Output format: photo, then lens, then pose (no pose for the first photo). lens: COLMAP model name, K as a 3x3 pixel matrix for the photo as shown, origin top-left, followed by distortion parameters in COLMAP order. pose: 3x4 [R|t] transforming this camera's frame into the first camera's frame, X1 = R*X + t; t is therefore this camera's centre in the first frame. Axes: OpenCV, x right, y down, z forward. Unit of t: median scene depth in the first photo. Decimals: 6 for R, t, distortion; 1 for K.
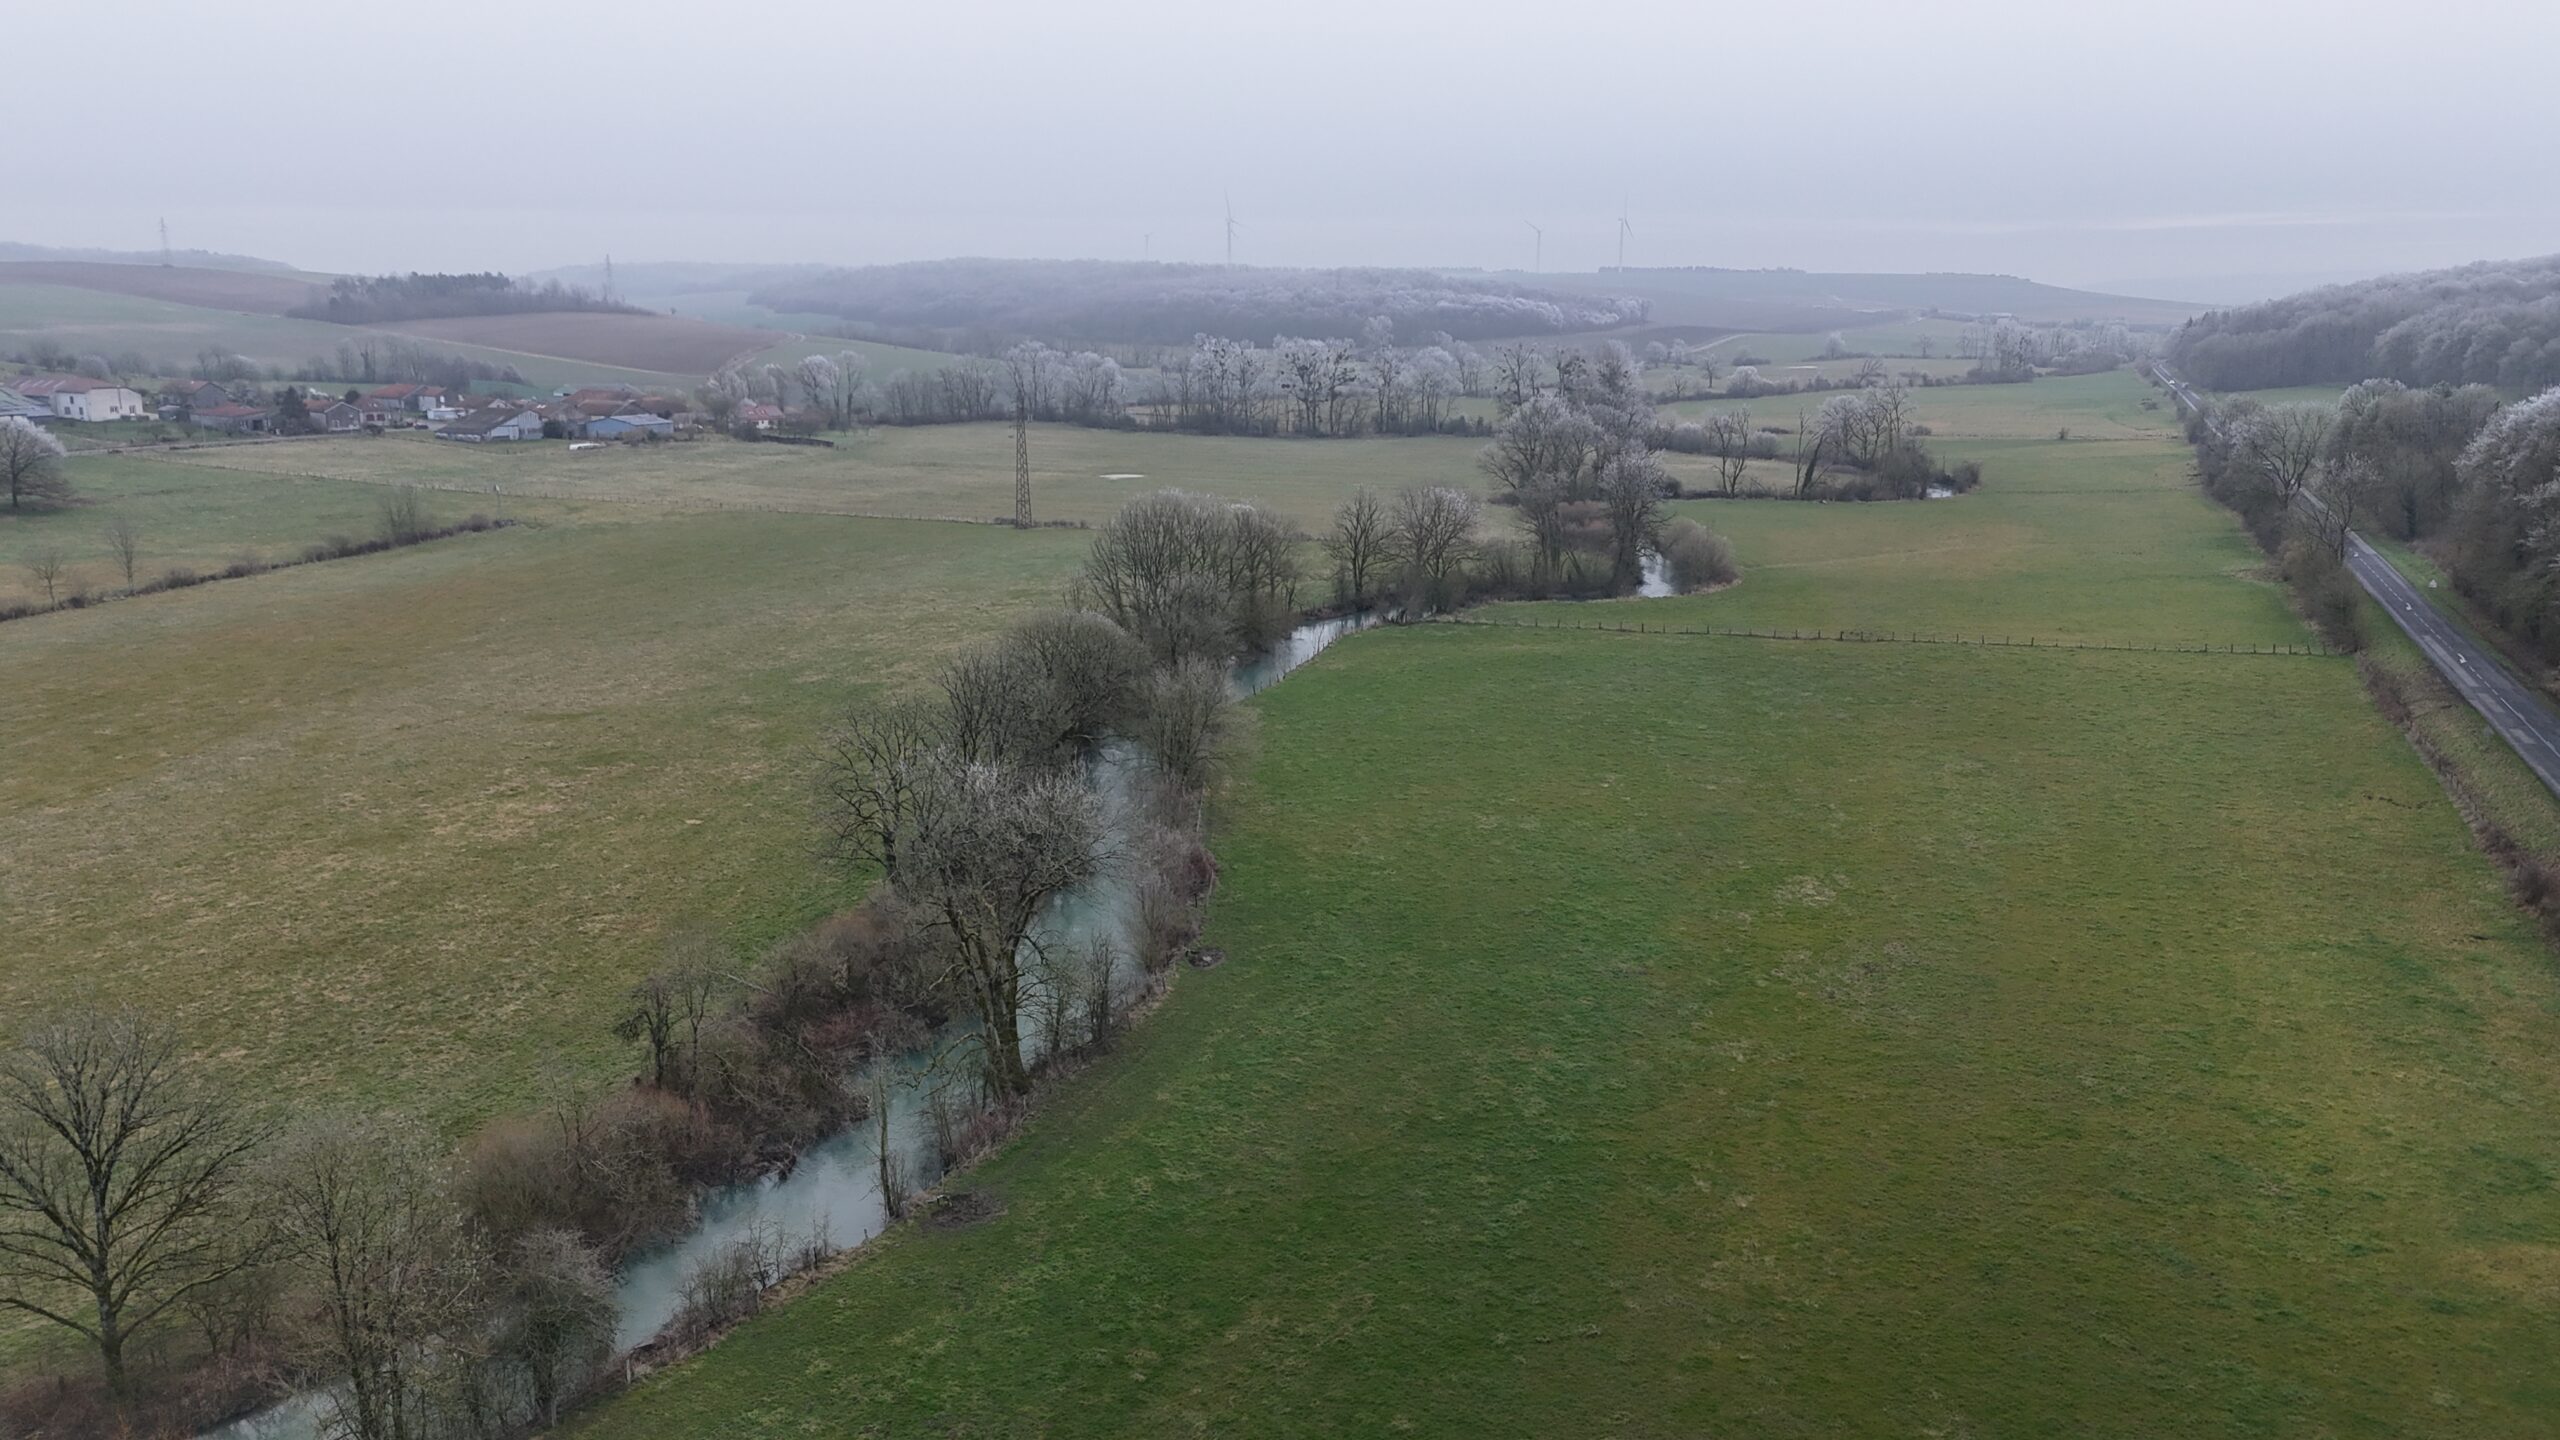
lens RADIAL K [[1834.0, 0, 1287.4], [0, 1834.0, 704.5], [0, 0, 1]] dist [0.056843, -0.047885]
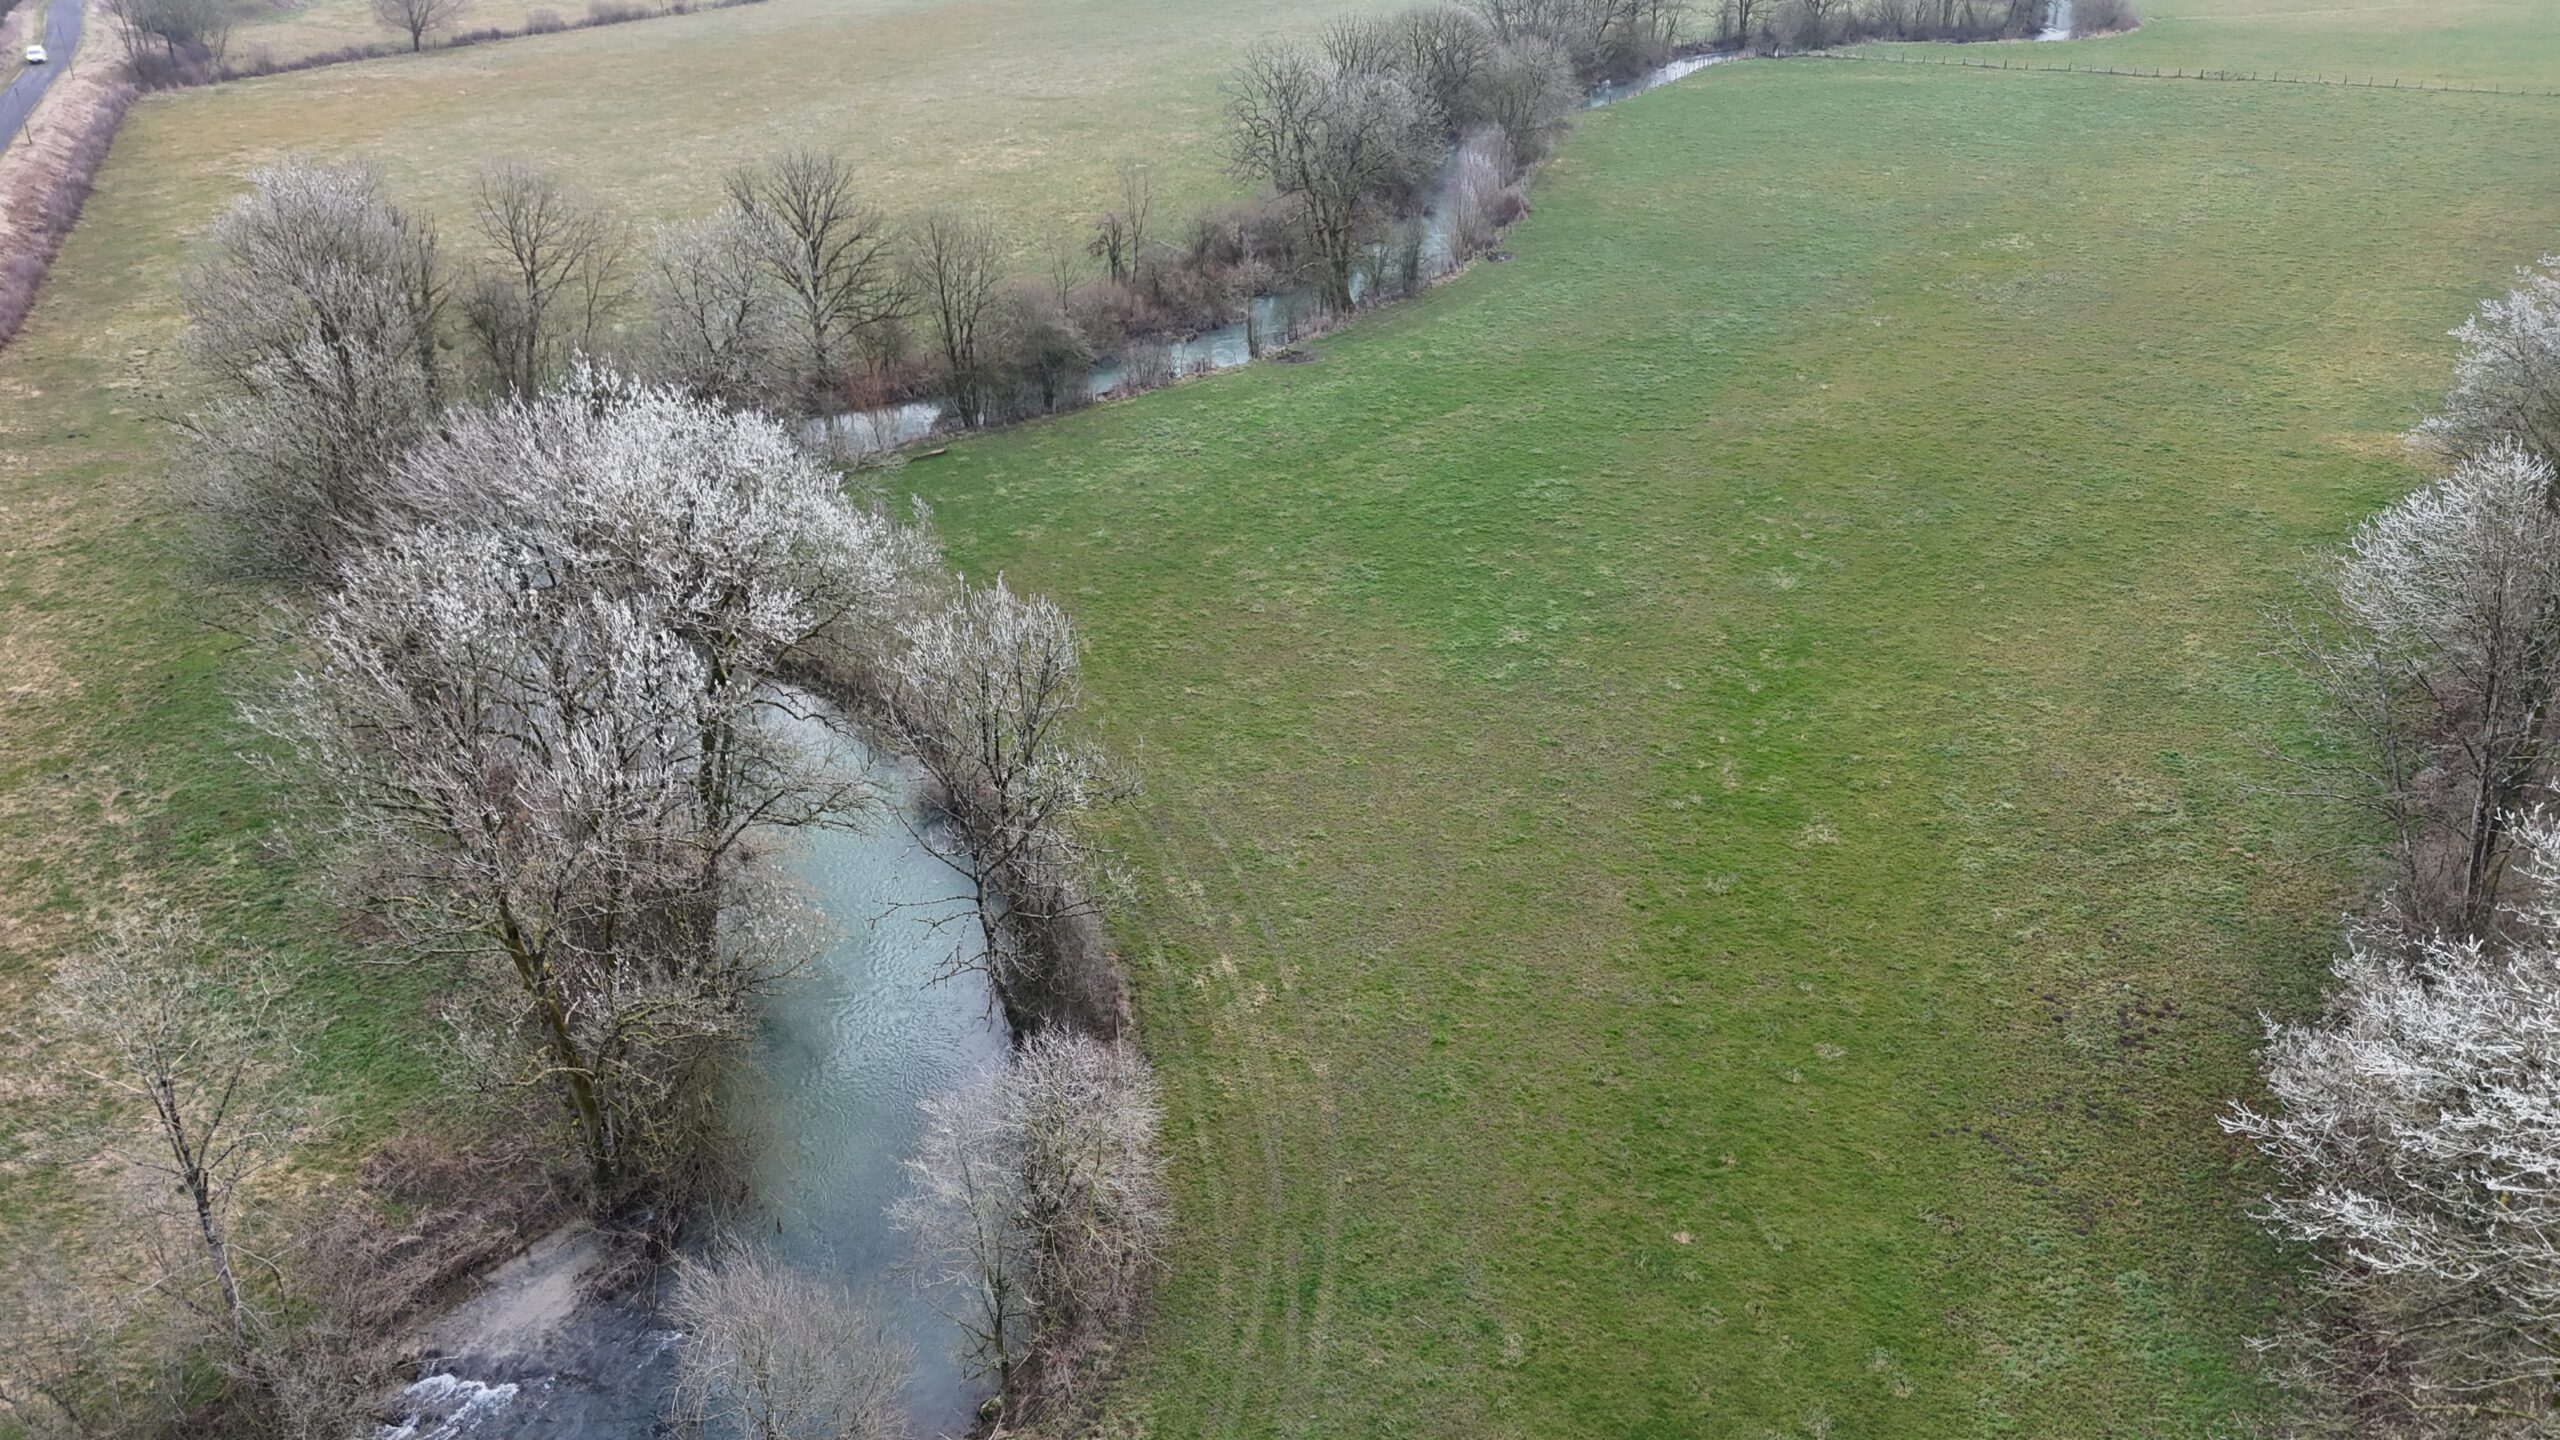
lens RADIAL K [[1834.0, 0, 1266.5], [0, 1834.0, 730.1], [0, 0, 1]] dist [0.056843, -0.047885]
pose [[0.967443, 0.113130, -0.226399, 0.115048], [-0.049430, 0.961768, 0.269367, 0.101378], [0.248217, -0.249406, 0.936048, -0.329977]]
